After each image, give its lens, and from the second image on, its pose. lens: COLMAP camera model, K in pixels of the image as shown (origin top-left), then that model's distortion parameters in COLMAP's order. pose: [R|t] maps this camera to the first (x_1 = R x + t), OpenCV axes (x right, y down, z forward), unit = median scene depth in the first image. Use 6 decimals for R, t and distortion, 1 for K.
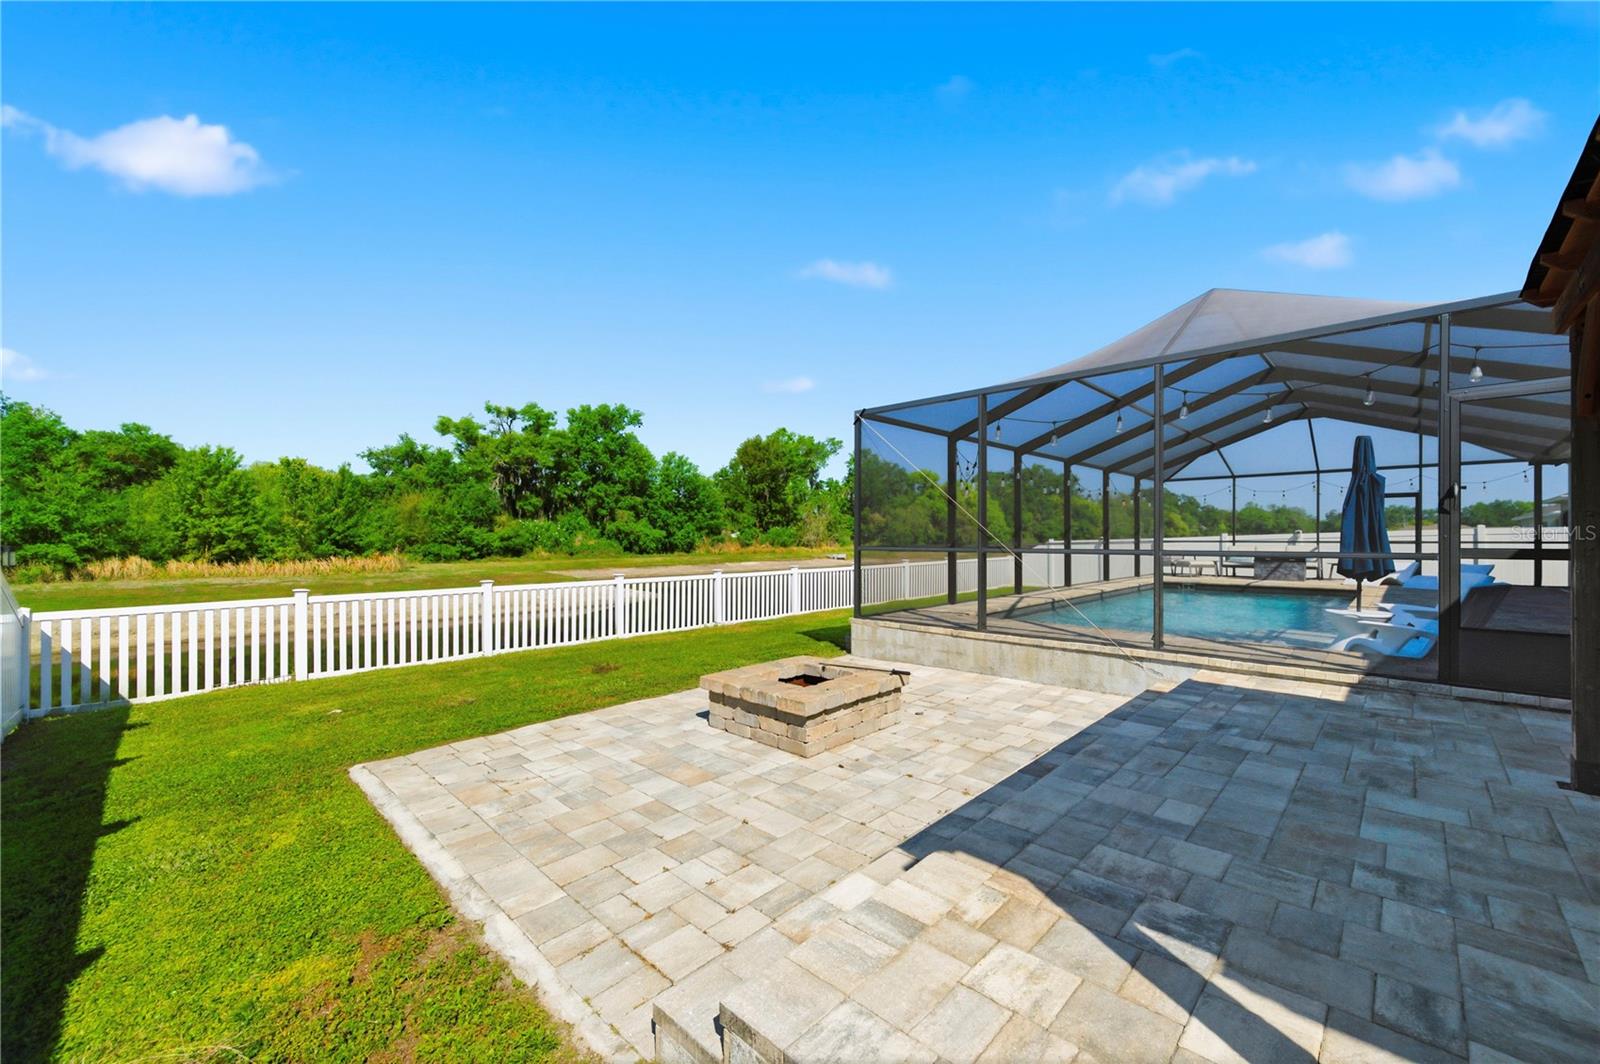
lens RADIAL K [[629.7, 0, 800.3], [0, 629.7, 536.0], [0, 0, 1]] dist [0.005921, -0.000548]
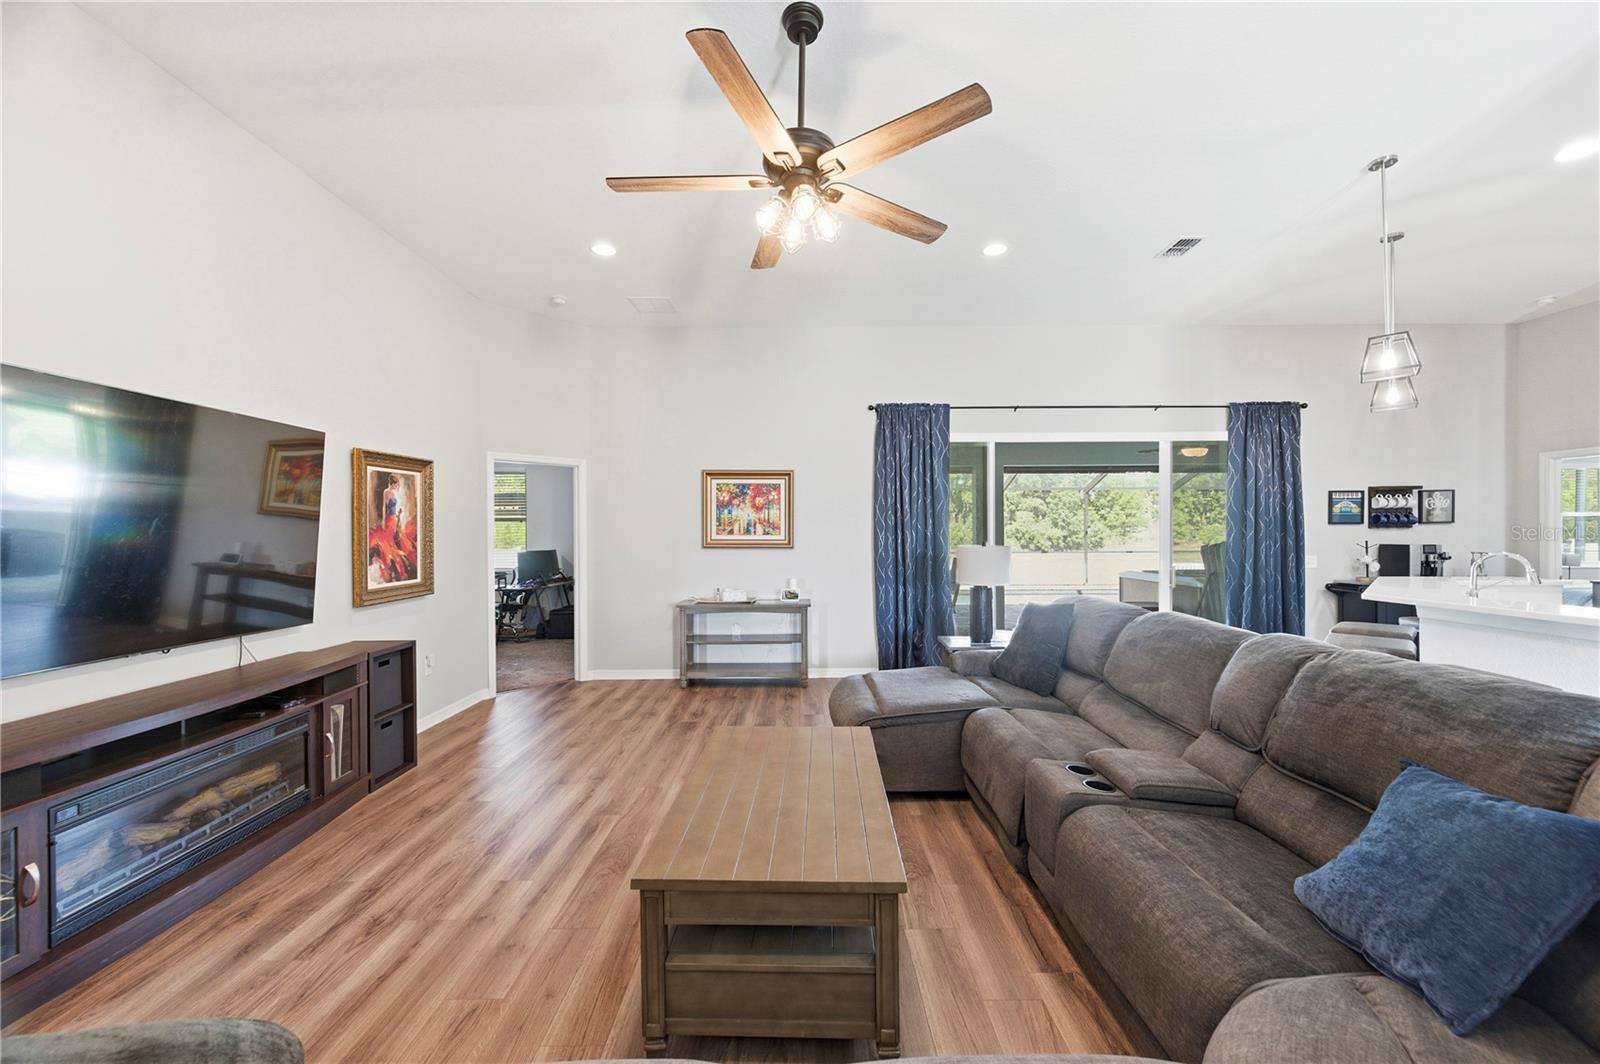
lens RADIAL K [[629.7, 0, 799.0], [0, 629.7, 537.9], [0, 0, 1]] dist [0.005921, -0.000548]
pose [[0.690068, 0.002432, -0.723740, 0.268546], [0.005901, 0.999942, 0.008986, -0.008010], [0.723720, -0.010472, 0.690014, -0.047328]]
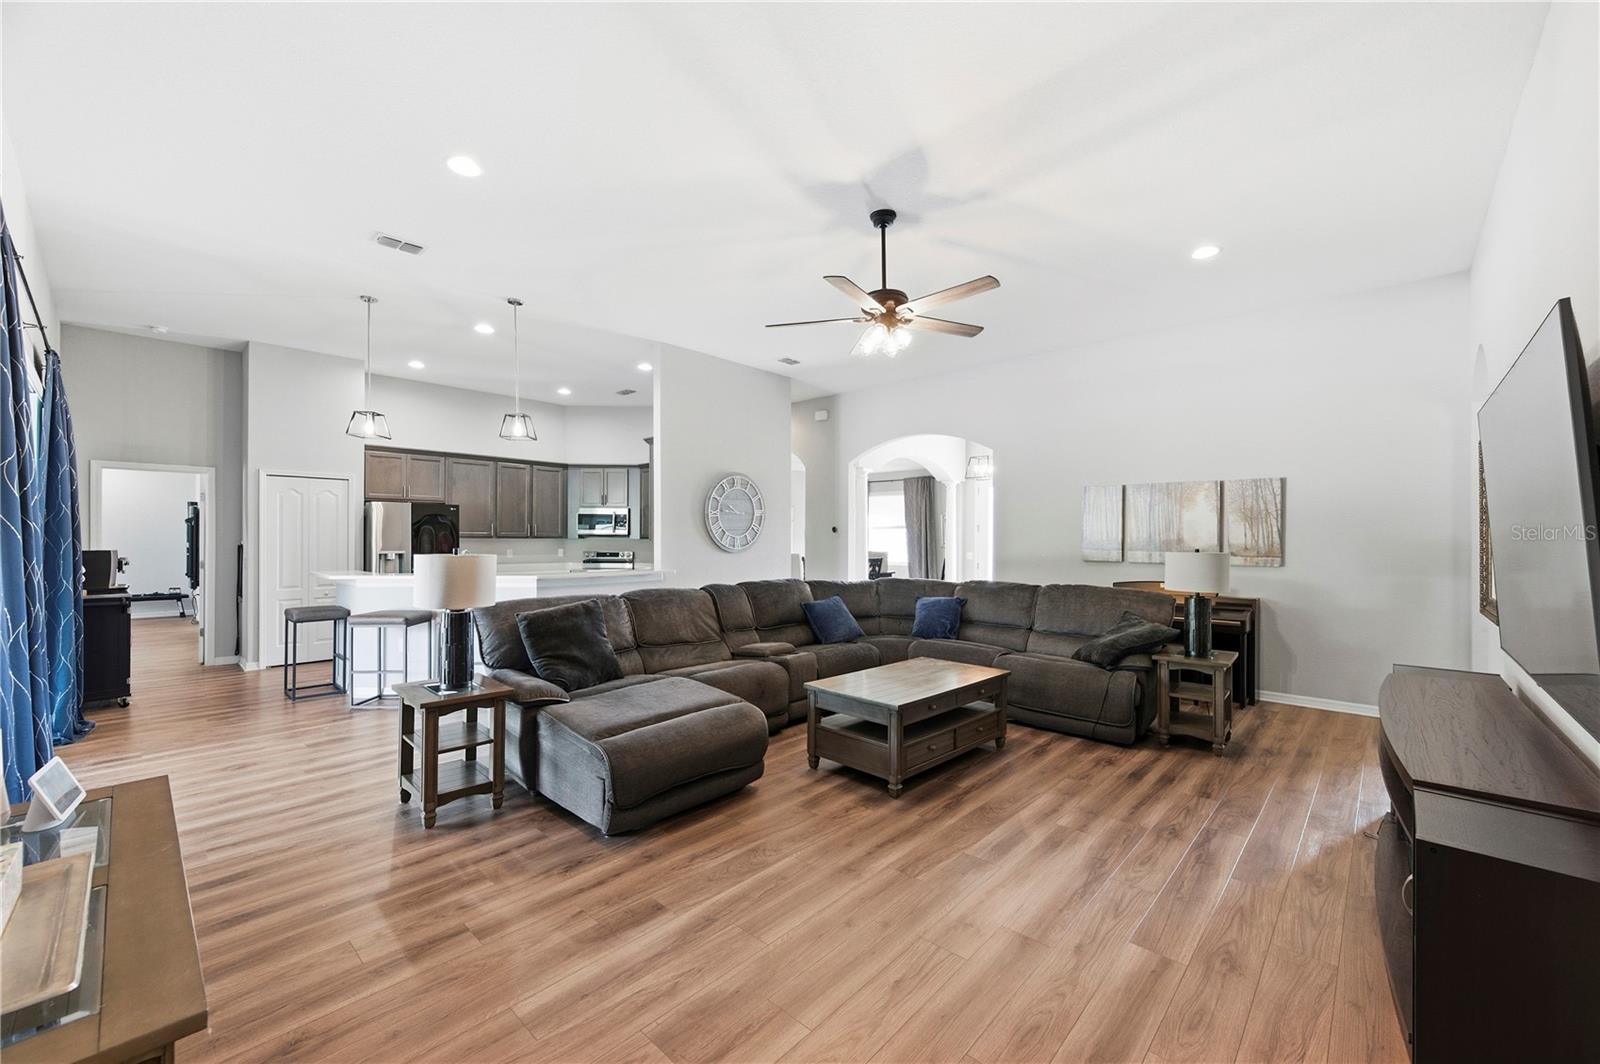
lens RADIAL K [[629.7, 0, 804.5], [0, 629.7, 533.6], [0, 0, 1]] dist [0.005921, -0.000548]
pose [[-0.024645, 0.007241, 0.999670, 0.161532], [-0.007772, 0.999942, -0.007435, -0.007877], [-0.999666, -0.007952, -0.024587, -0.004000]]
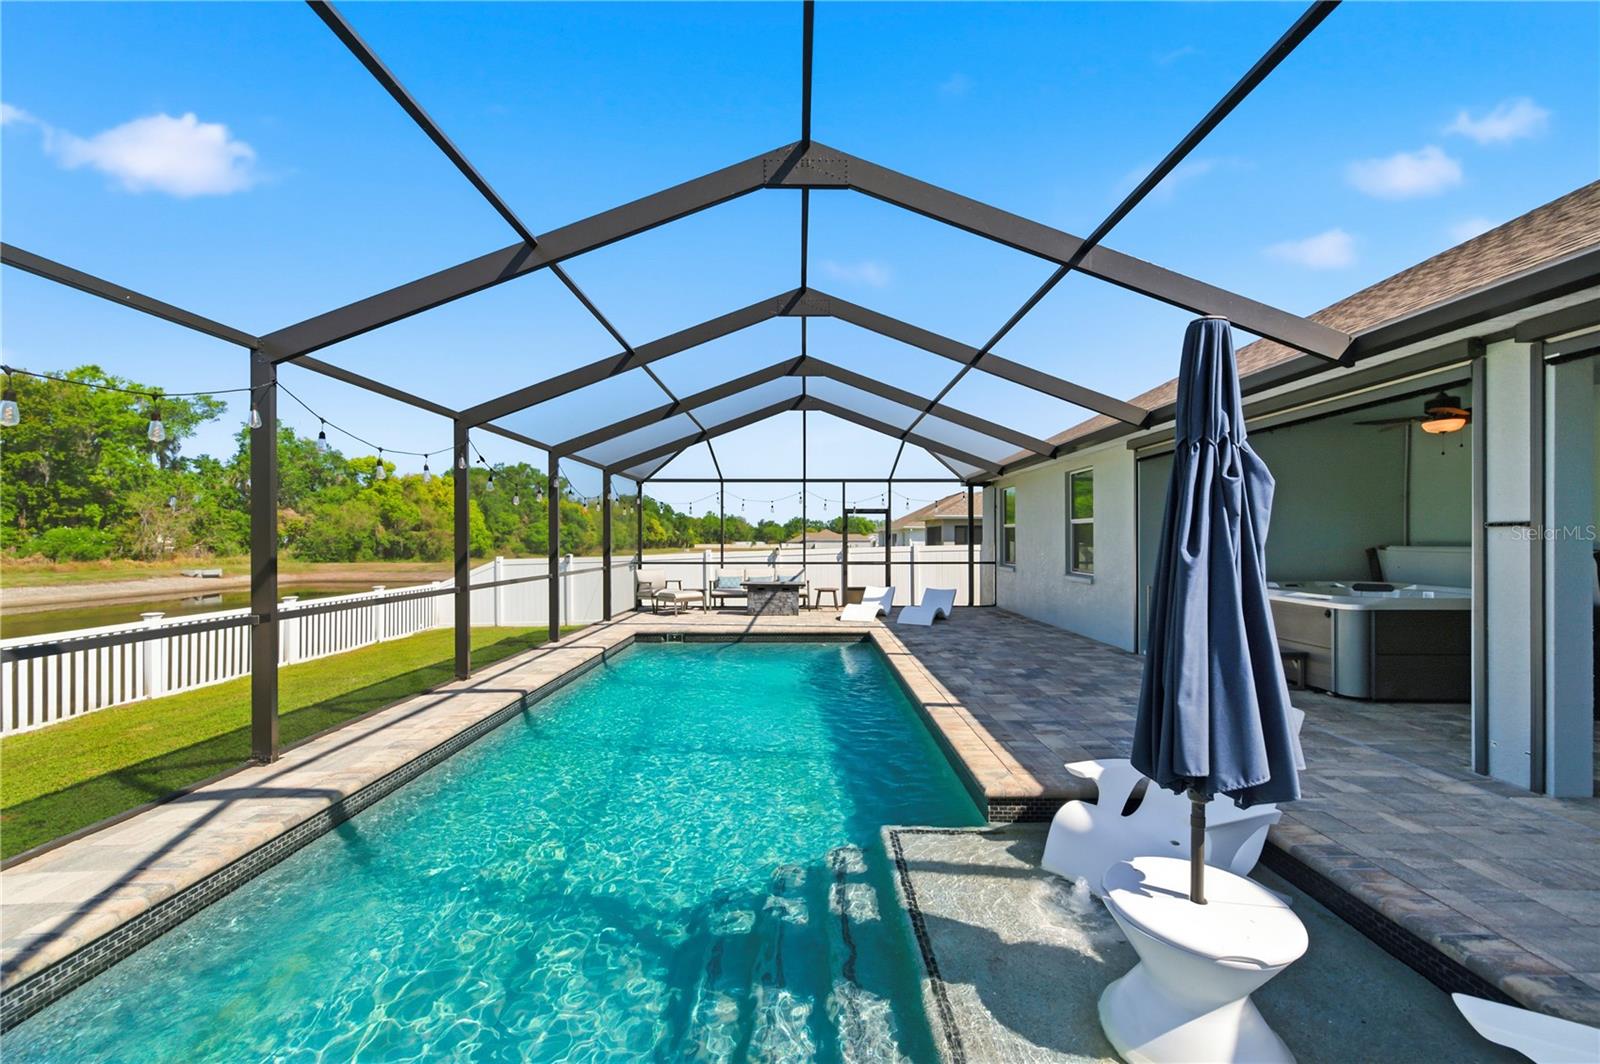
lens RADIAL K [[629.7, 0, 798.0], [0, 629.7, 538.3], [0, 0, 1]] dist [0.005921, -0.000548]
pose [[0.725019, 0.002890, 0.688723, 0.069254], [-0.003026, 0.999995, -0.001011, -0.006820], [-0.688722, -0.001351, 0.725024, 0.117255]]
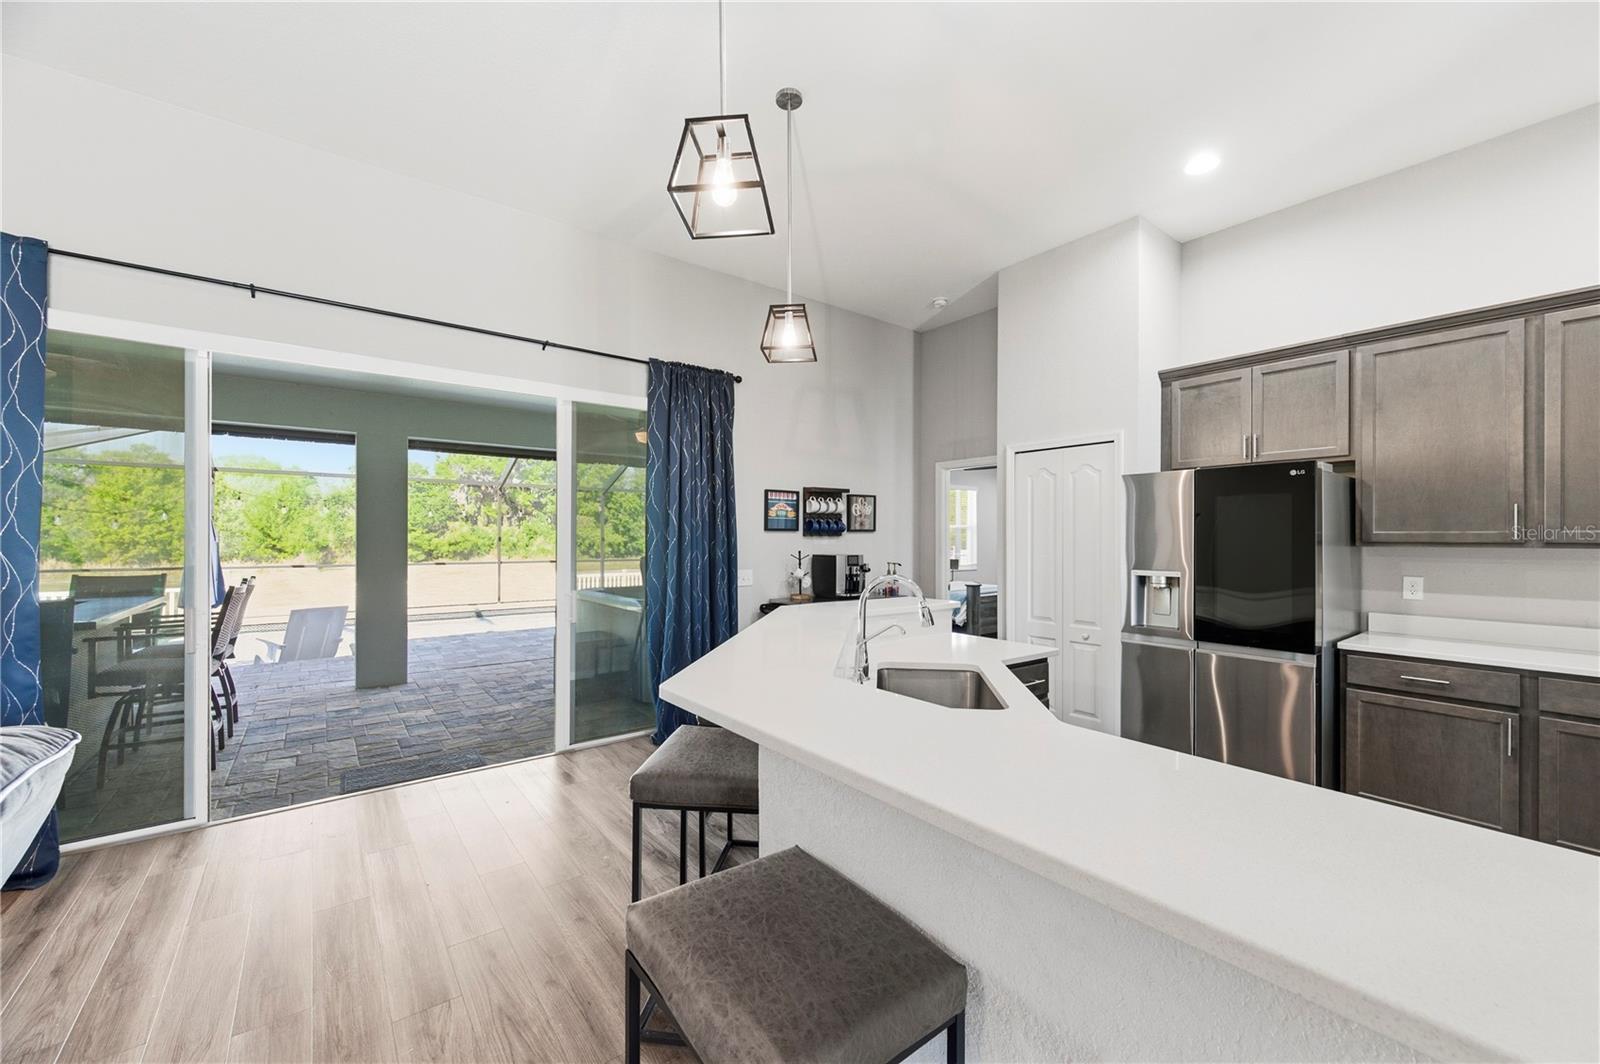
lens RADIAL K [[629.7, 0, 809.7], [0, 629.7, 542.0], [0, 0, 1]] dist [0.005921, -0.000548]
pose [[0.989282, 0.005533, -0.145914, 0.271959], [-0.004494, 0.999962, 0.007449, -0.007943], [0.145949, -0.006713, 0.989269, 0.009910]]
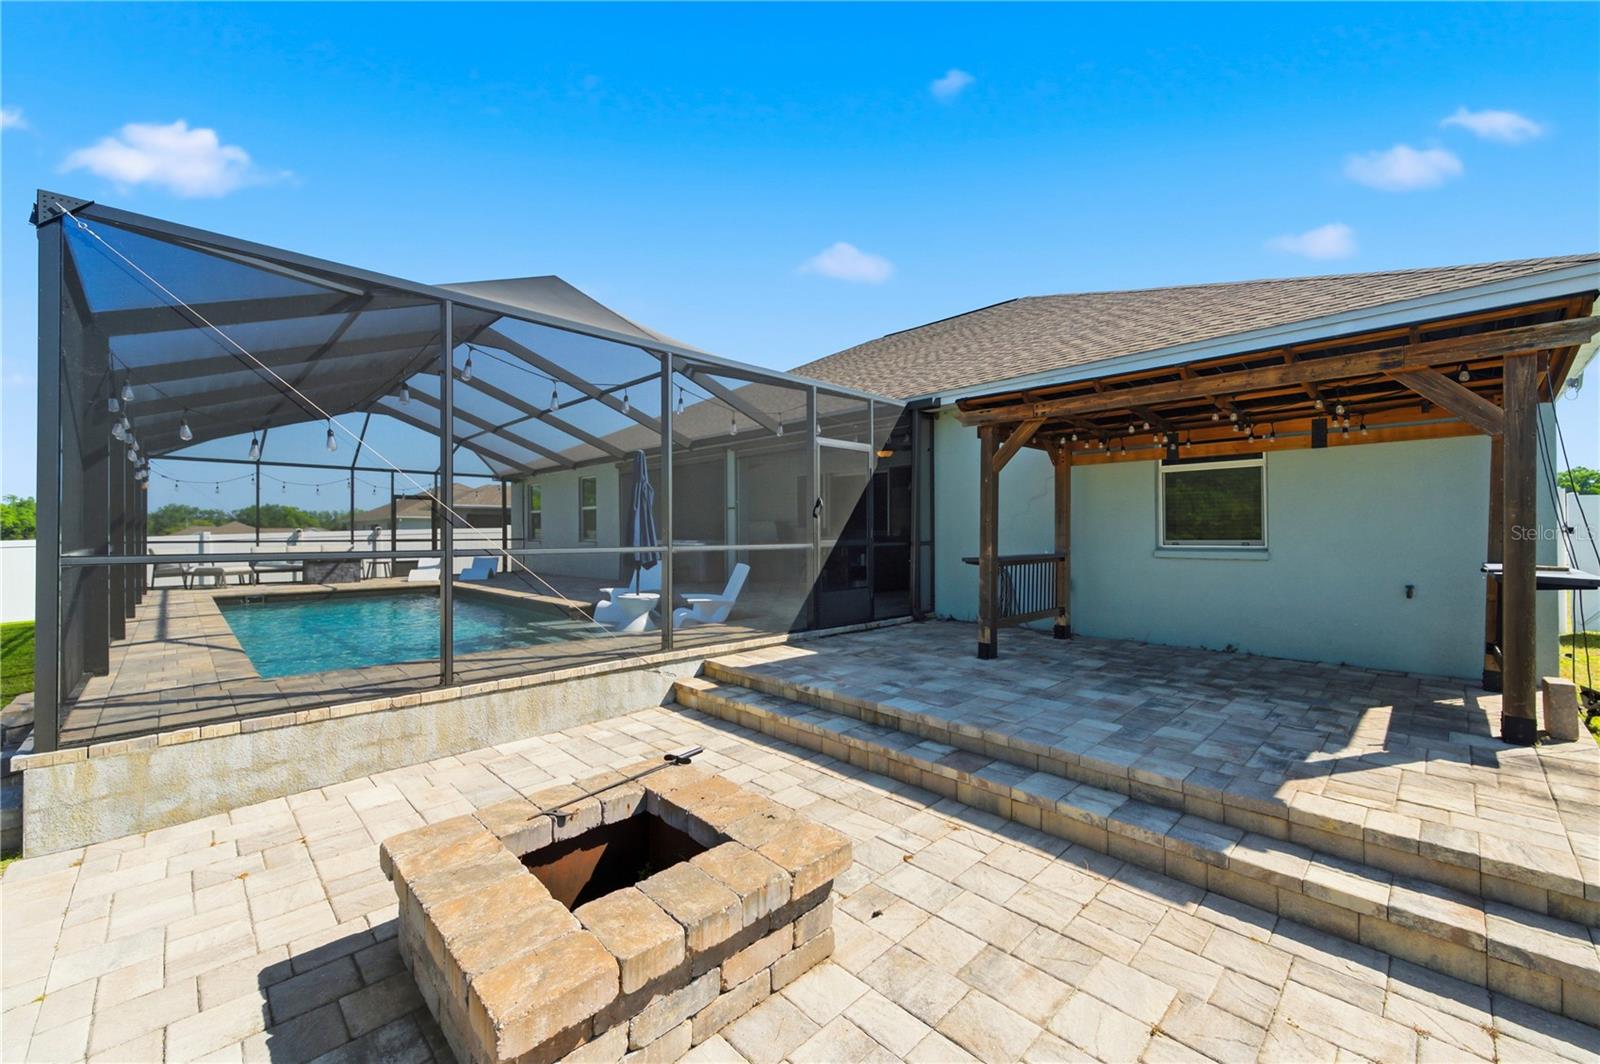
lens RADIAL K [[629.7, 0, 814.4], [0, 629.7, 532.5], [0, 0, 1]] dist [0.005921, -0.000548]
pose [[0.015083, 0.004186, 0.999877, -0.041882], [0.001458, 0.999990, -0.004208, 0.000581], [-0.999885, 0.001522, 0.015077, 0.082266]]
